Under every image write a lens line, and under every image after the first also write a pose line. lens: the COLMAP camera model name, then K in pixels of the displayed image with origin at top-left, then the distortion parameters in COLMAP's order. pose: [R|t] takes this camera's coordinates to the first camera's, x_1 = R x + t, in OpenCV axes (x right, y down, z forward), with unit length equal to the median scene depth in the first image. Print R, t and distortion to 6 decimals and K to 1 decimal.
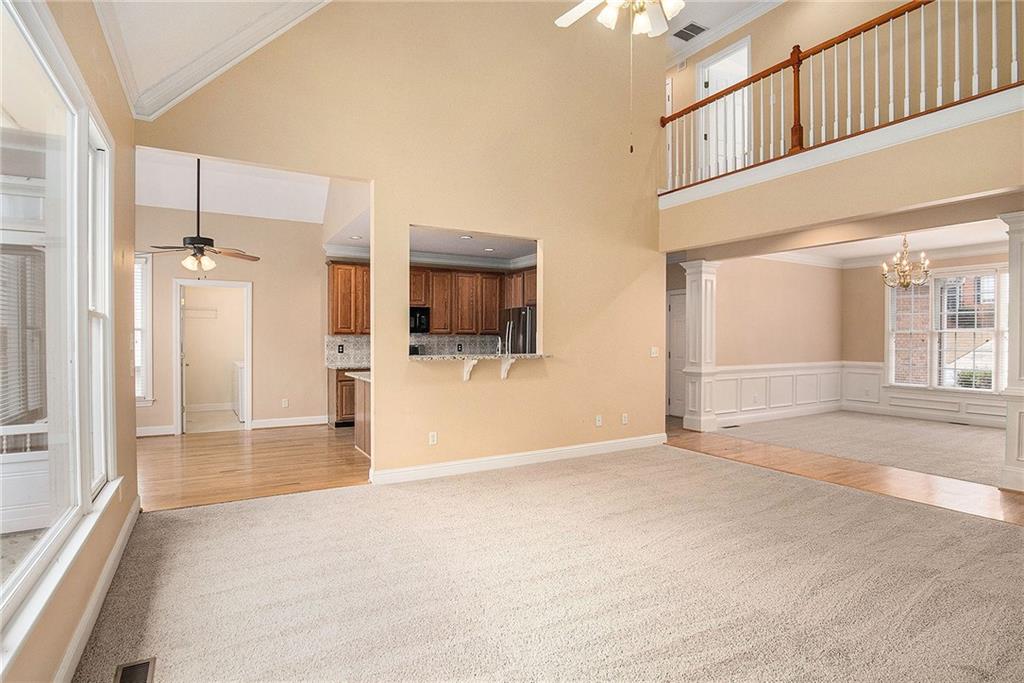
lens RADIAL K [[524.4, 0, 517.9], [0, 524.4, 345.6], [0, 0, 1]] dist [-0.024111, 0.000861]
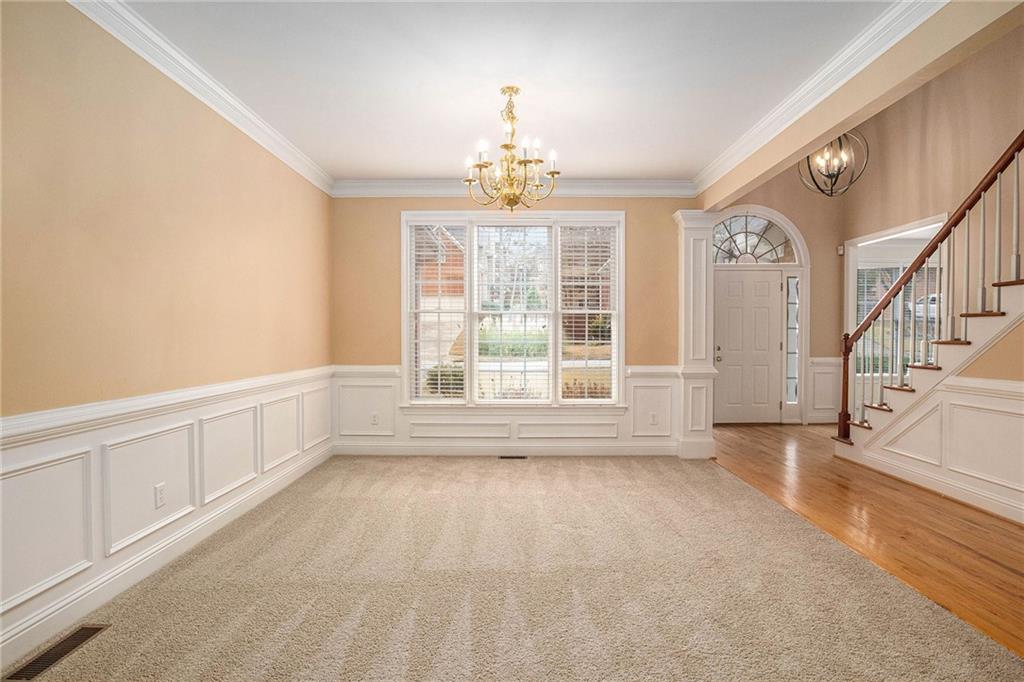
lens RADIAL K [[524.4, 0, 517.9], [0, 524.4, 345.1], [0, 0, 1]] dist [-0.024111, 0.000861]
pose [[0.520390, -0.012754, 0.853834, 0.273878], [0.012540, 0.999895, 0.007293, 0.006619], [-0.853837, 0.006912, 0.520495, 0.585710]]
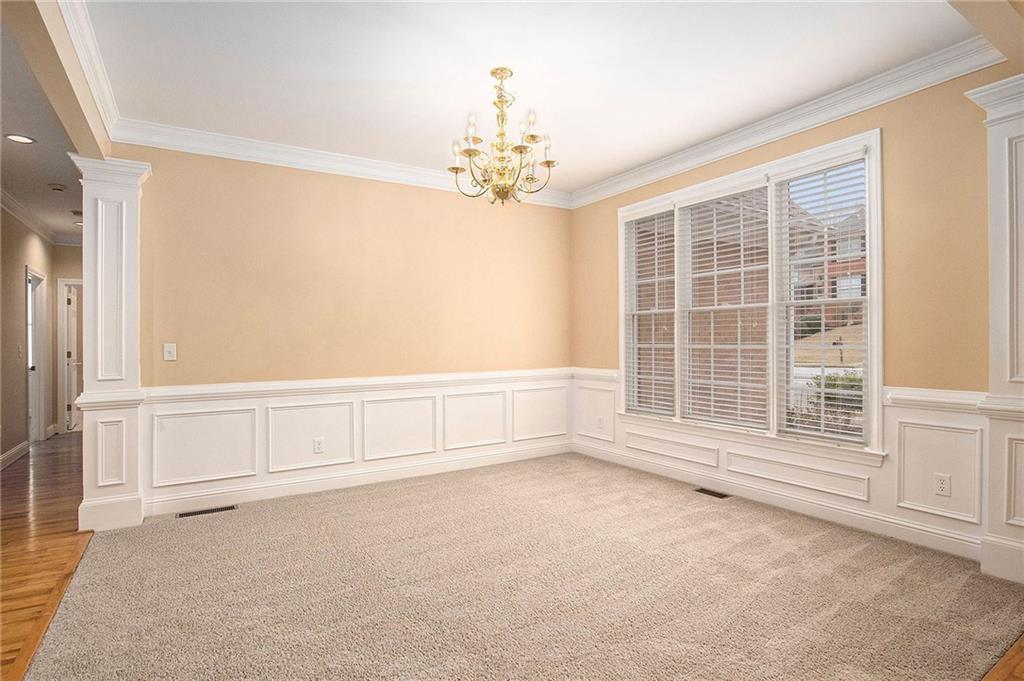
lens RADIAL K [[525.7, 0, 515.8], [0, 525.7, 338.7], [0, 0, 1]] dist [-0.004105, -0.000201]
pose [[0.999540, -0.008201, 0.029213, 0.584590], [0.008730, 0.999800, -0.017996, 0.007738], [-0.029059, 0.018243, 0.999411, 0.442146]]
